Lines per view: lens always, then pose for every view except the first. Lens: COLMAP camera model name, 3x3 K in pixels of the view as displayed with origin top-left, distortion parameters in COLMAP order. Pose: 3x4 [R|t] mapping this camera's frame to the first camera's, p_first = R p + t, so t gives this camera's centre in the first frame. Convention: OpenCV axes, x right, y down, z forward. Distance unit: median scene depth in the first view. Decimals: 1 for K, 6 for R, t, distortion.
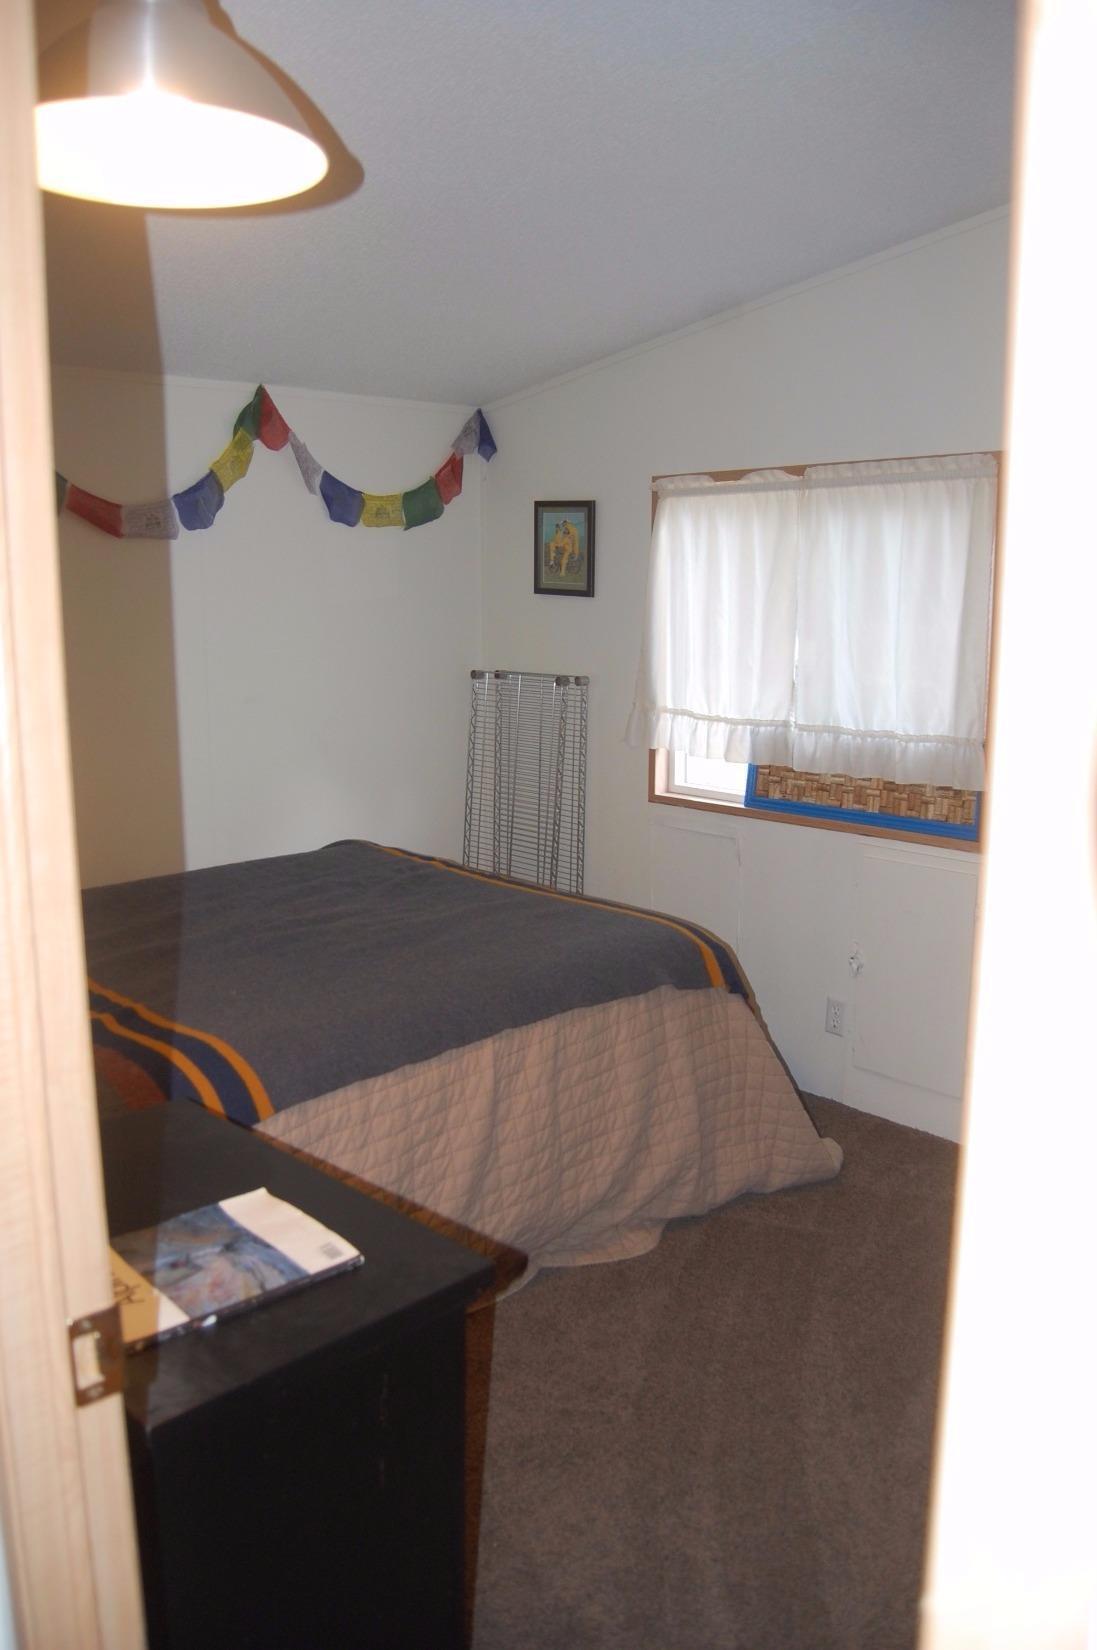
lens RADIAL K [[1306.1, 0, 548.5], [0, 1306.1, 825.0], [0, 0, 1]] dist [-0.072394, 0.004837]
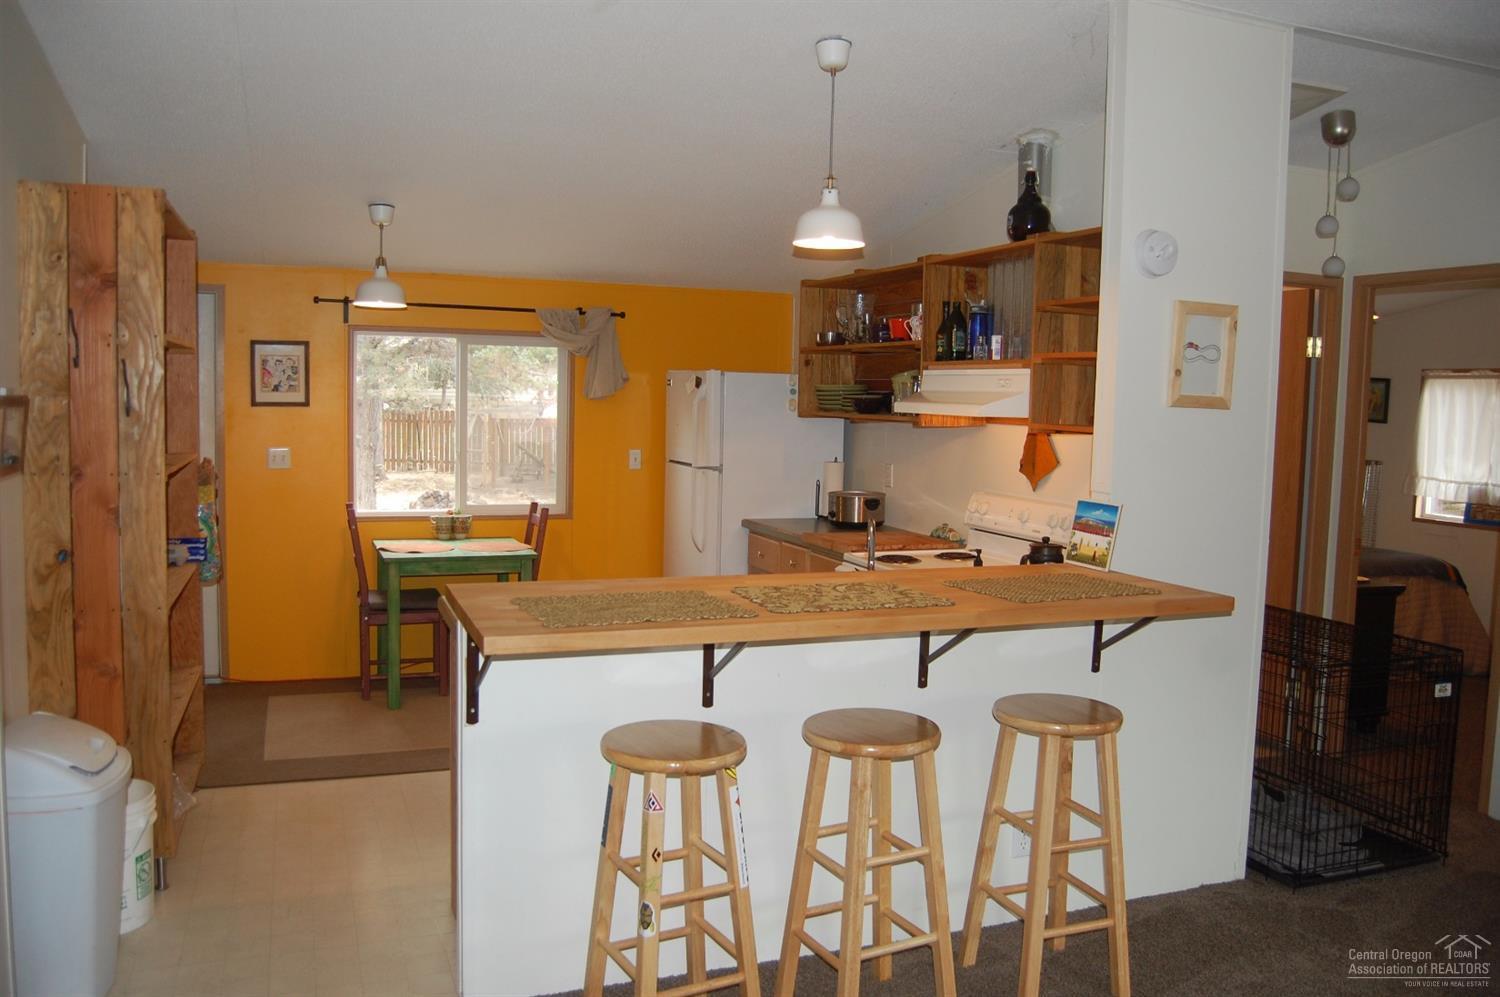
lens RADIAL K [[1187.4, 0, 750.0], [0, 1187.4, 498.5], [0, 0, 1]] dist [-0.072394, 0.004837]
pose [[0.926433, 0.053279, -0.372669, -0.230870], [-0.091655, 0.992069, -0.086017, 0.218590], [0.365131, 0.113846, 0.923969, -1.189006]]
